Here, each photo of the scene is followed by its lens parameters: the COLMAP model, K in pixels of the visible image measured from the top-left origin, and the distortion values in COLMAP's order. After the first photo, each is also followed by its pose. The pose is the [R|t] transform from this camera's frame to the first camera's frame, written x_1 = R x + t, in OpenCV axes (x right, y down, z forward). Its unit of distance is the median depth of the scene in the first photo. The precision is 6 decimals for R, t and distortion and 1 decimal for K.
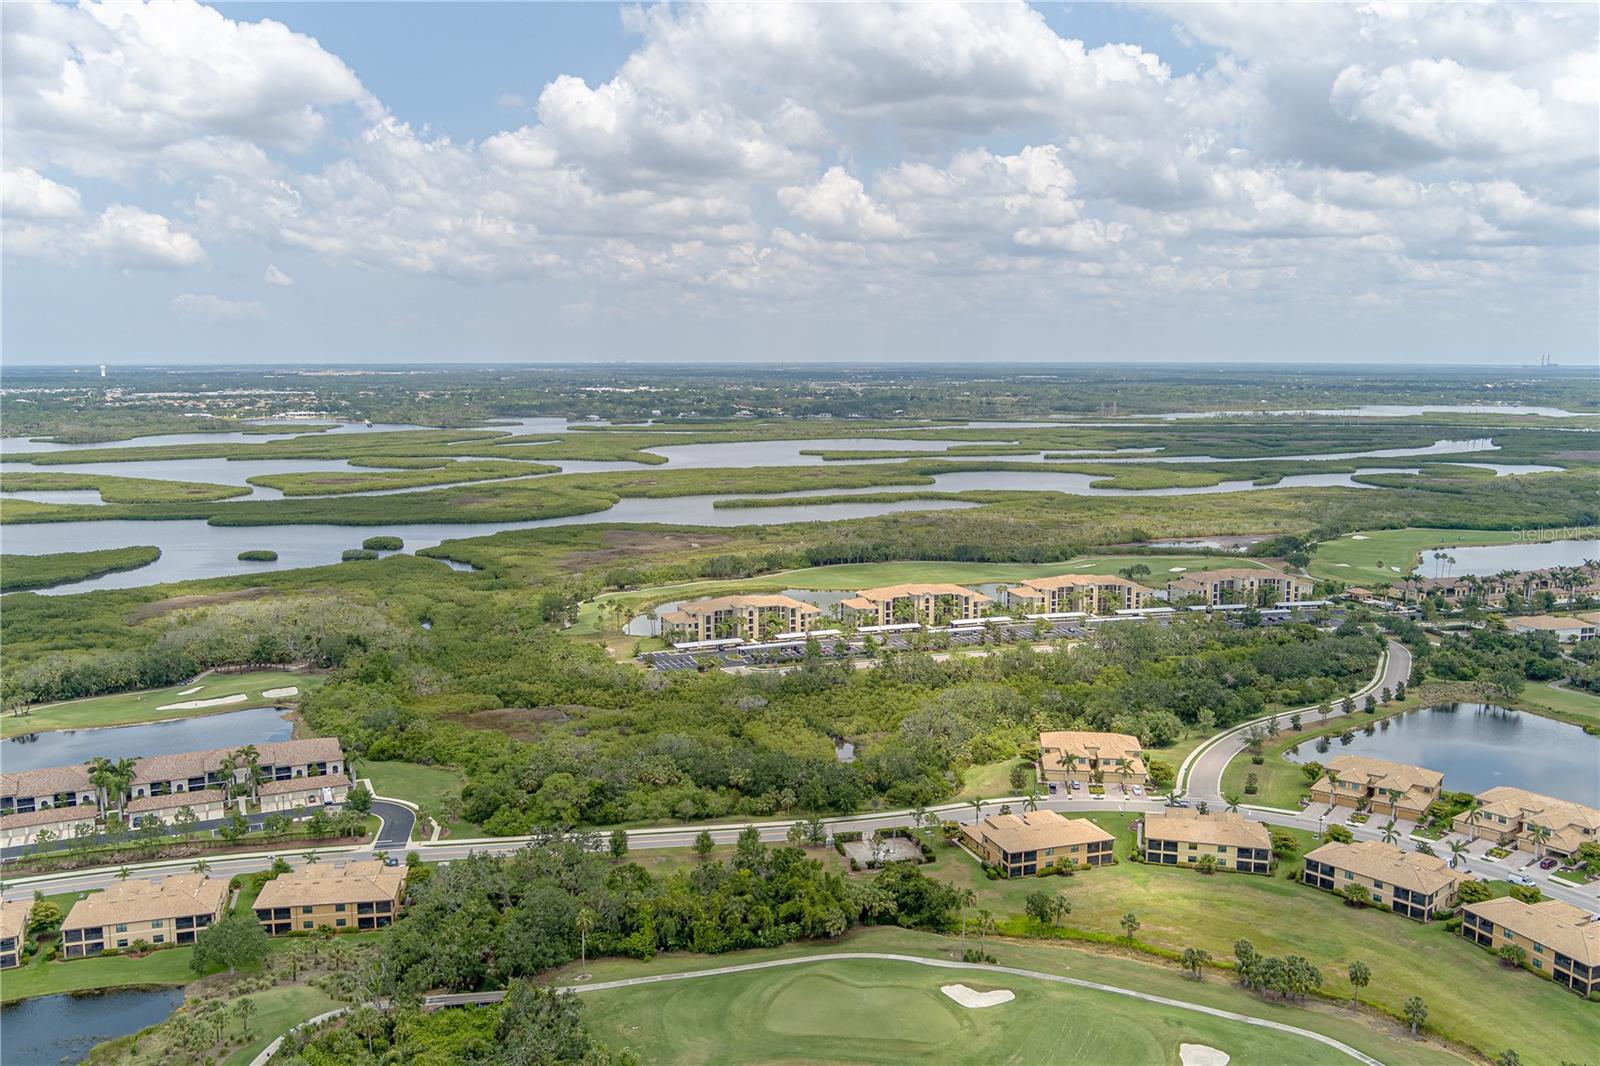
lens RADIAL K [[1286.6, 0, 800.0], [0, 1286.6, 533.0], [0, 0, 1]] dist [-0.014994, -0.002972]
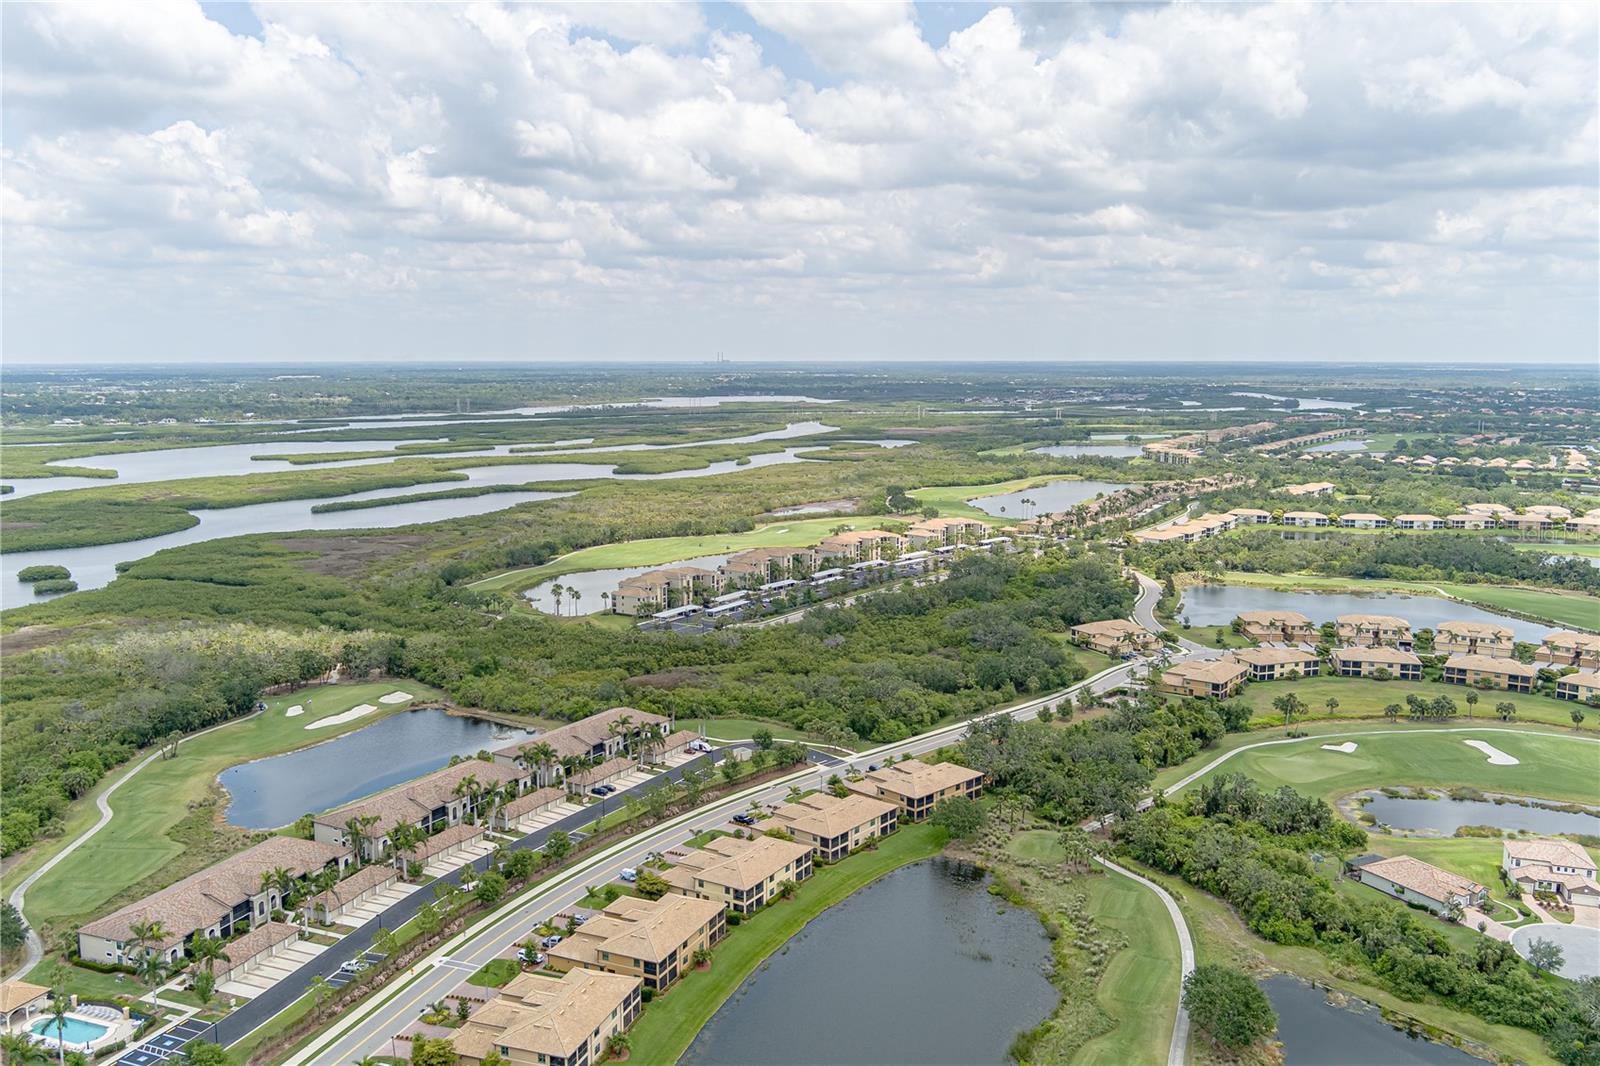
lens RADIAL K [[1286.6, 0, 800.0], [0, 1286.6, 533.0], [0, 0, 1]] dist [-0.014994, -0.002972]
pose [[0.829806, -0.078905, 0.552446, -0.289661], [0.078546, 0.996613, 0.024364, 0.000203], [-0.552497, 0.023175, 0.833193, 0.006916]]
